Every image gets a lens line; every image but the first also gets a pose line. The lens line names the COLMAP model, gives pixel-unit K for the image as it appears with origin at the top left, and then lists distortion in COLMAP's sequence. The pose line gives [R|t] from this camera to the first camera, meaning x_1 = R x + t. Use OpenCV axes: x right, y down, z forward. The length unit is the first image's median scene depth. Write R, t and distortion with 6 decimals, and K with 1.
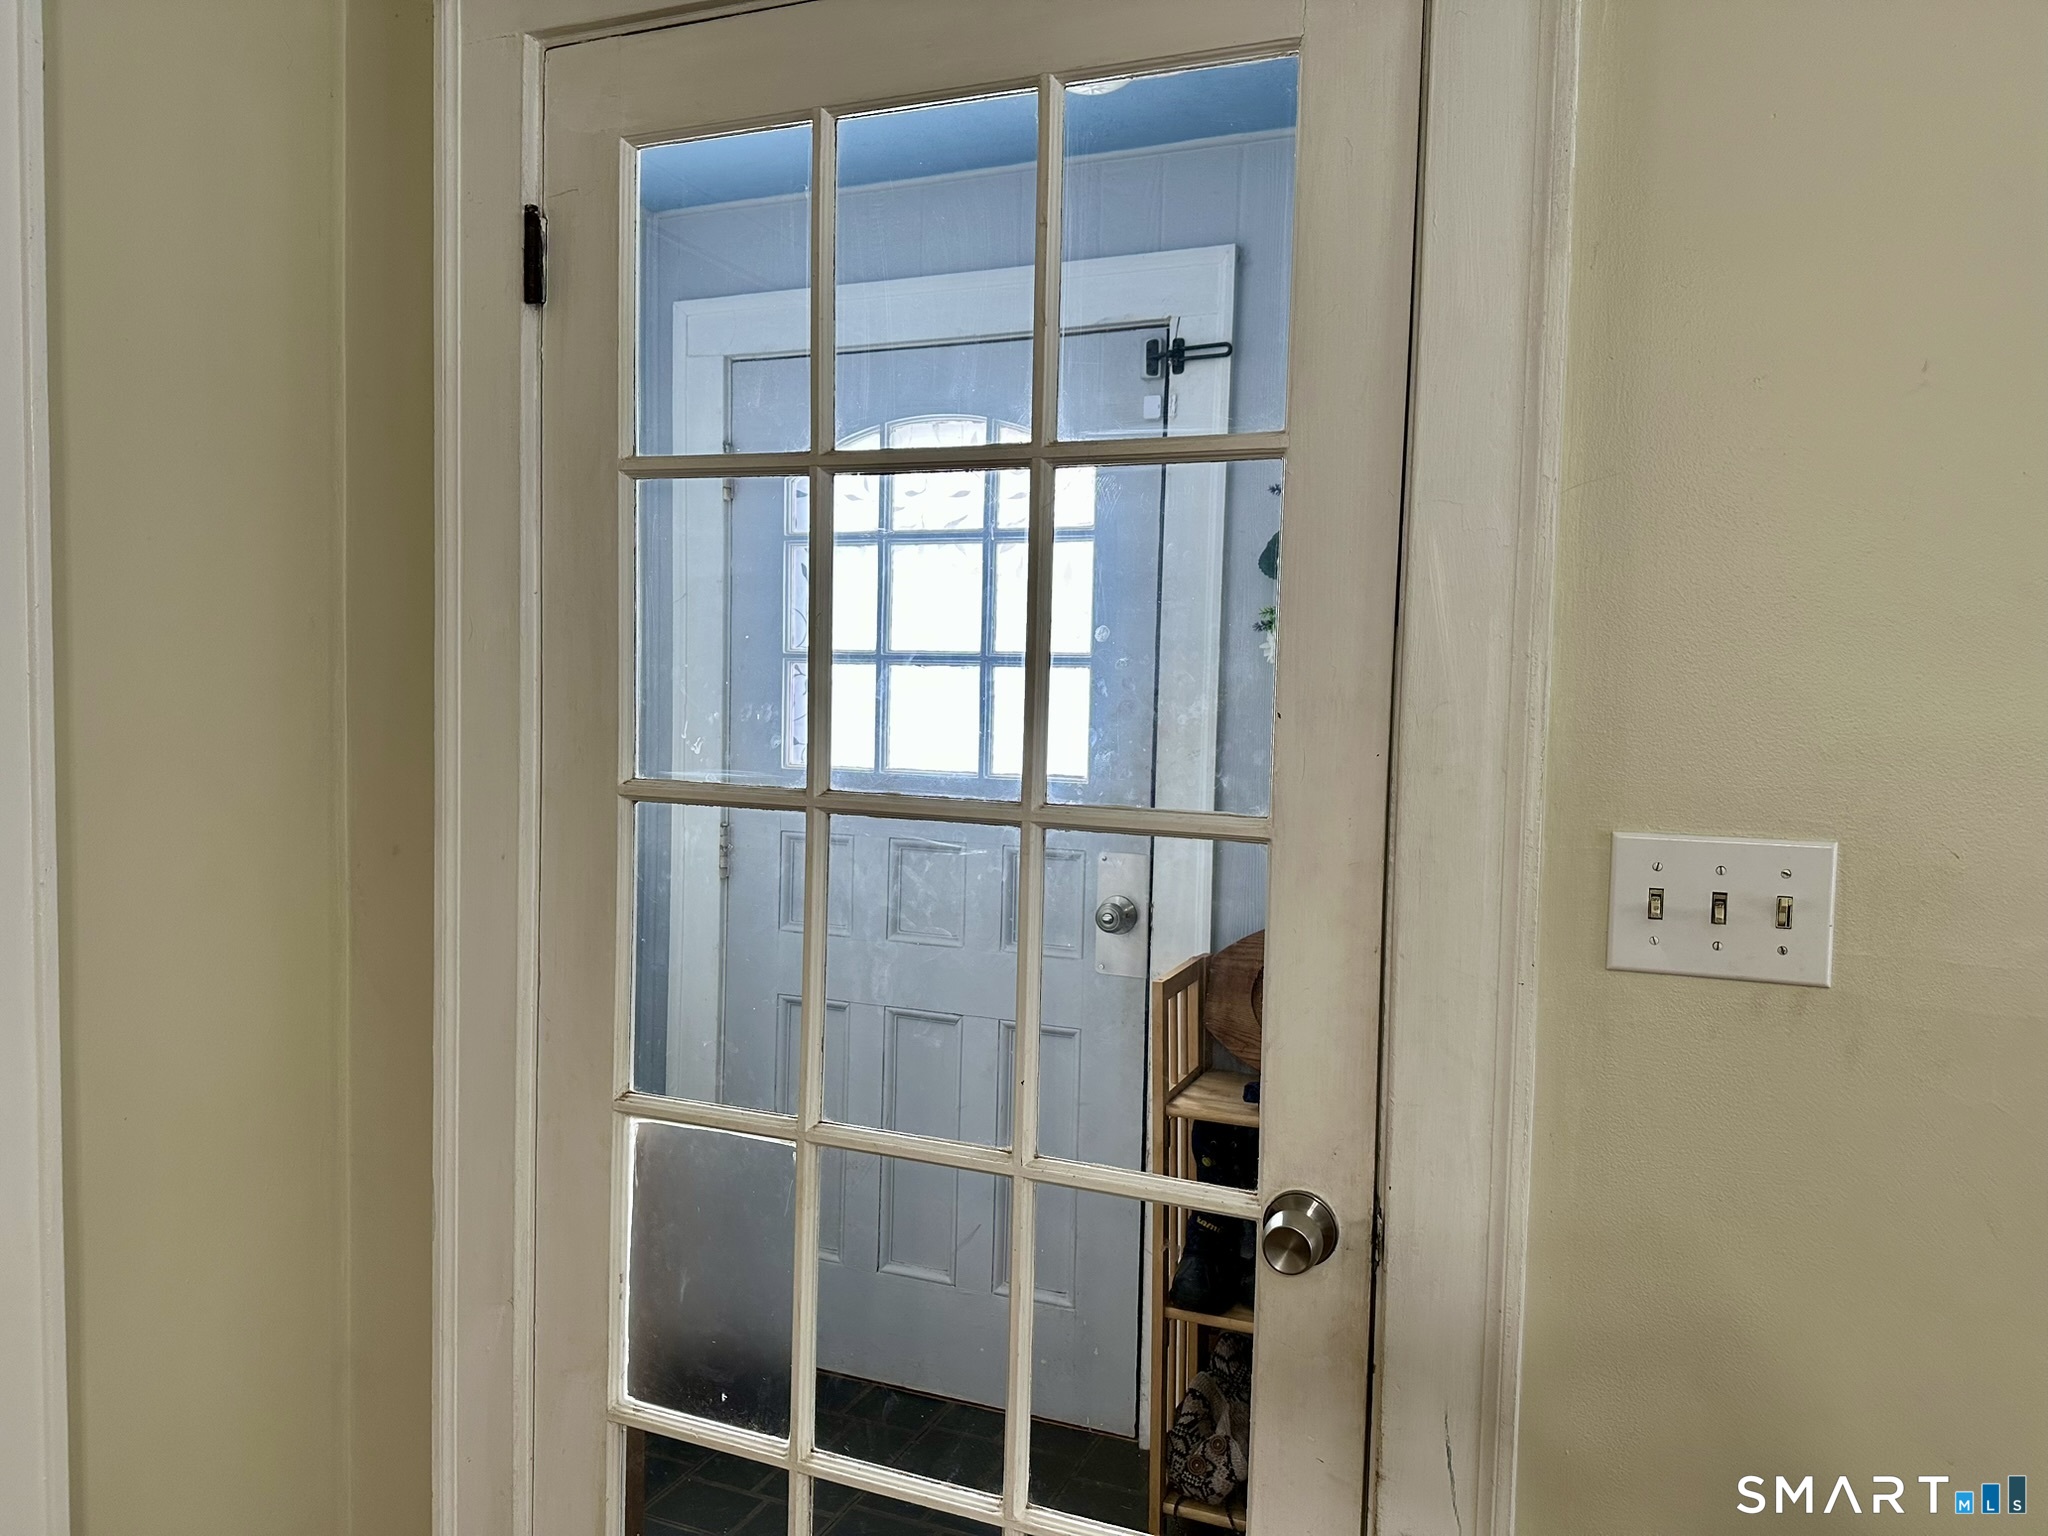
lens RADIAL K [[1454.7, 0, 1023.8], [0, 1454.7, 770.3], [0, 0, 1]] dist [0.068001, -0.010044]
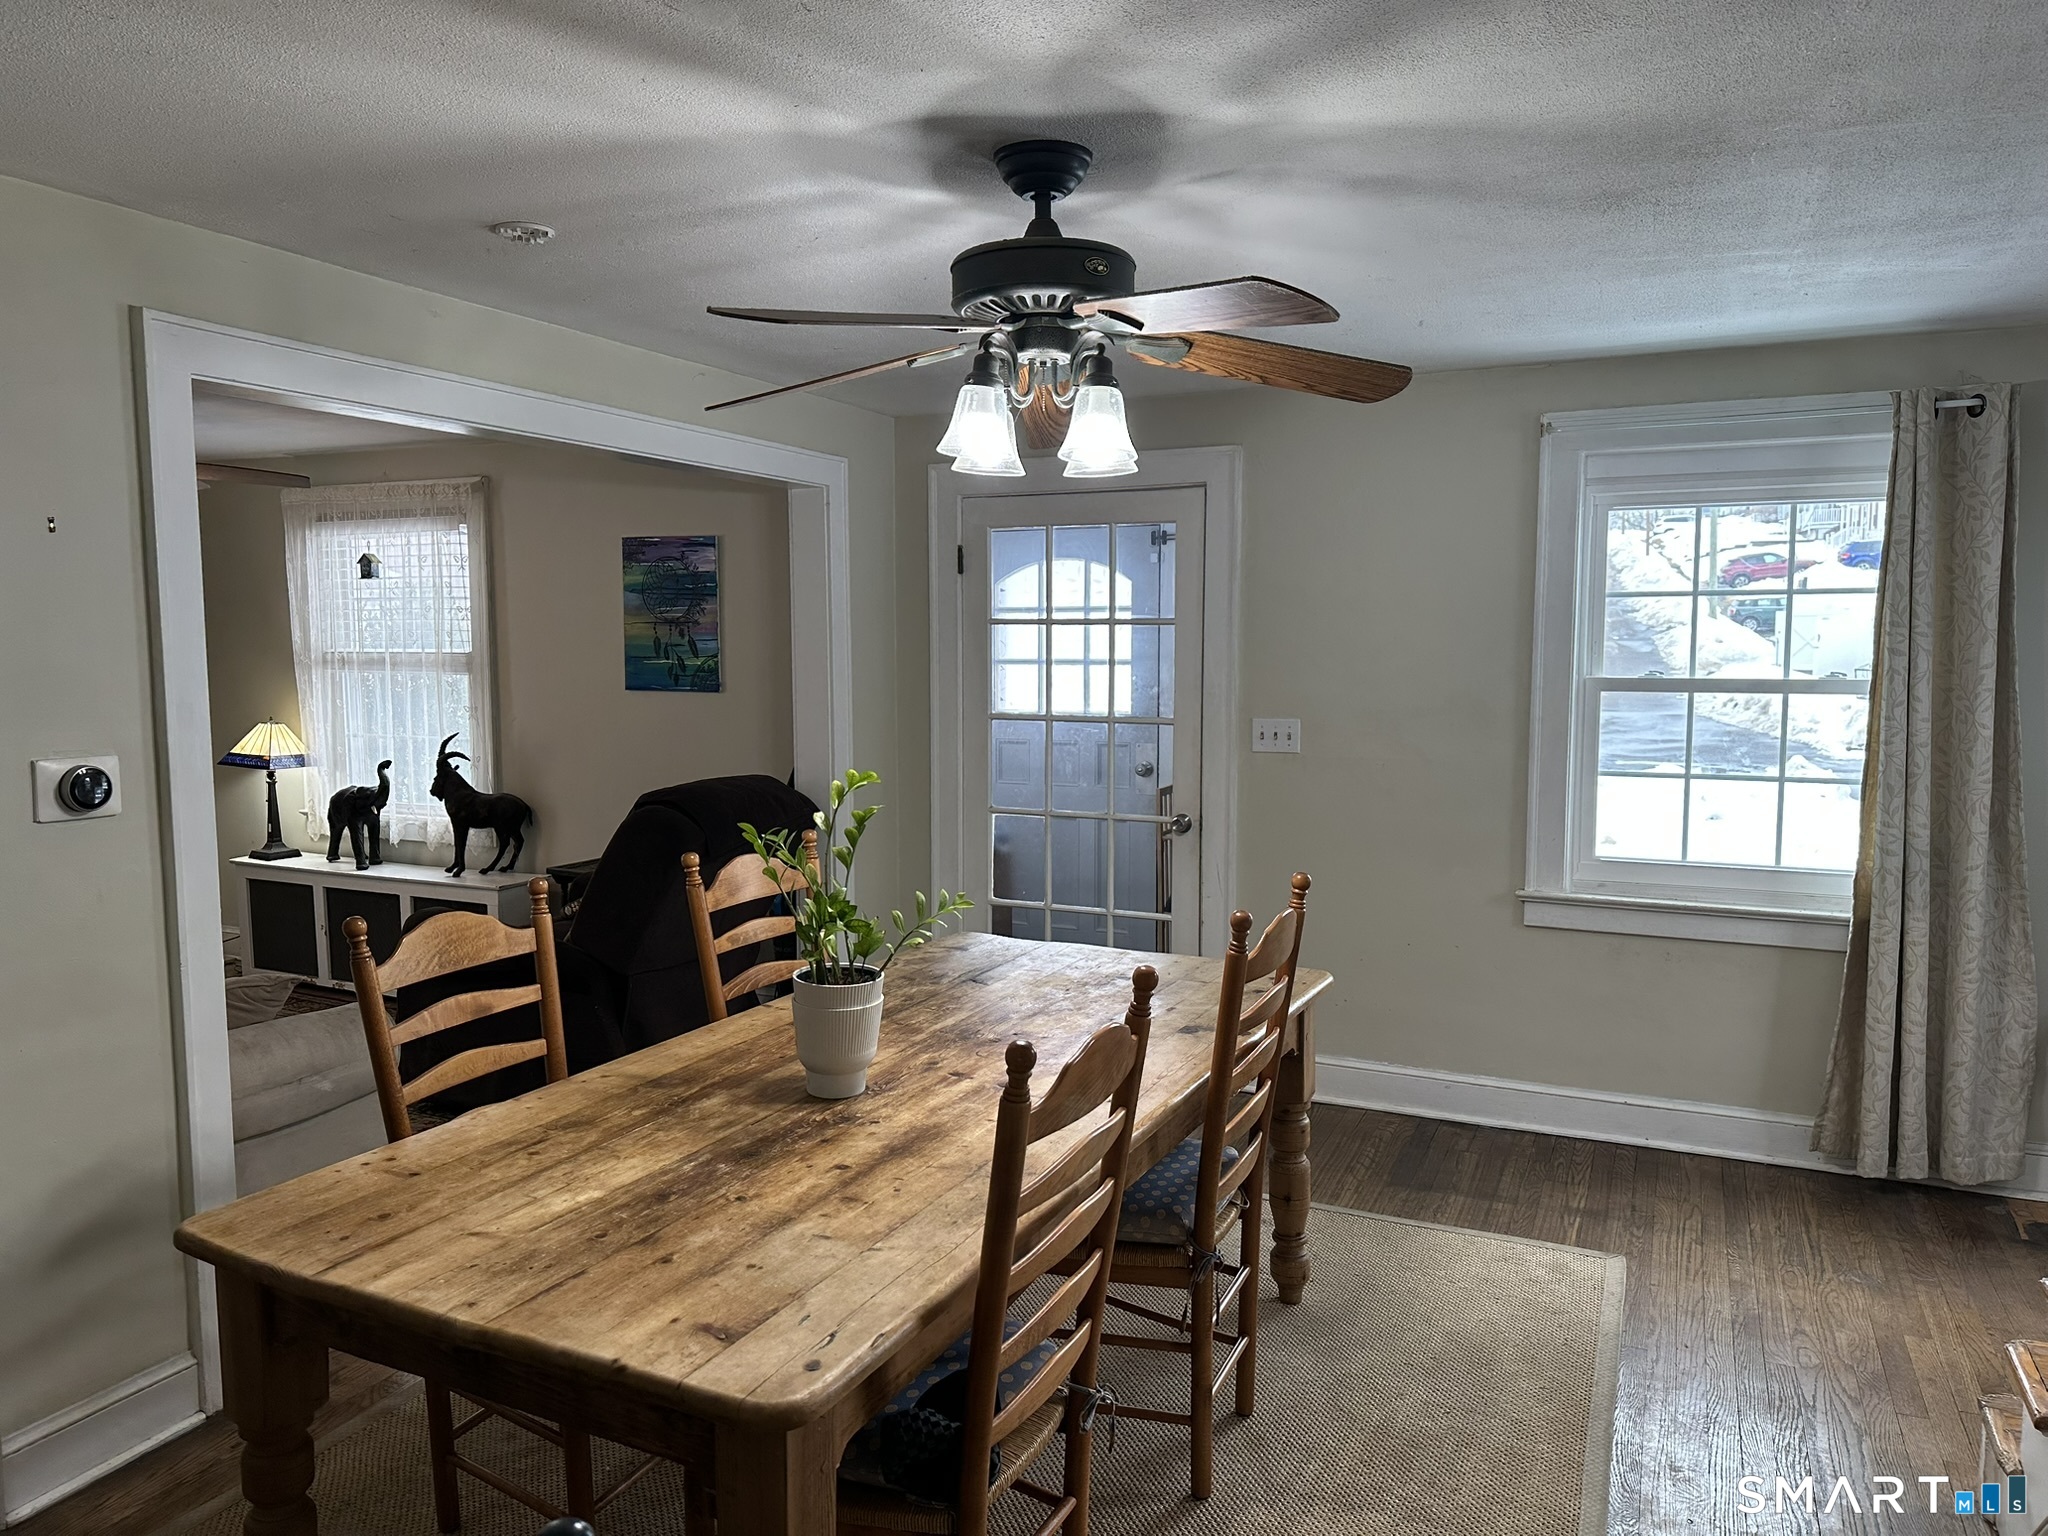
lens RADIAL K [[1454.7, 0, 1028.9], [0, 1454.7, 761.0], [0, 0, 1]] dist [0.068001, -0.010044]
pose [[0.998992, -0.018996, -0.040669, -0.046635], [0.020184, 0.999375, 0.029009, 0.022161], [0.040092, -0.029801, 0.998751, -2.367986]]
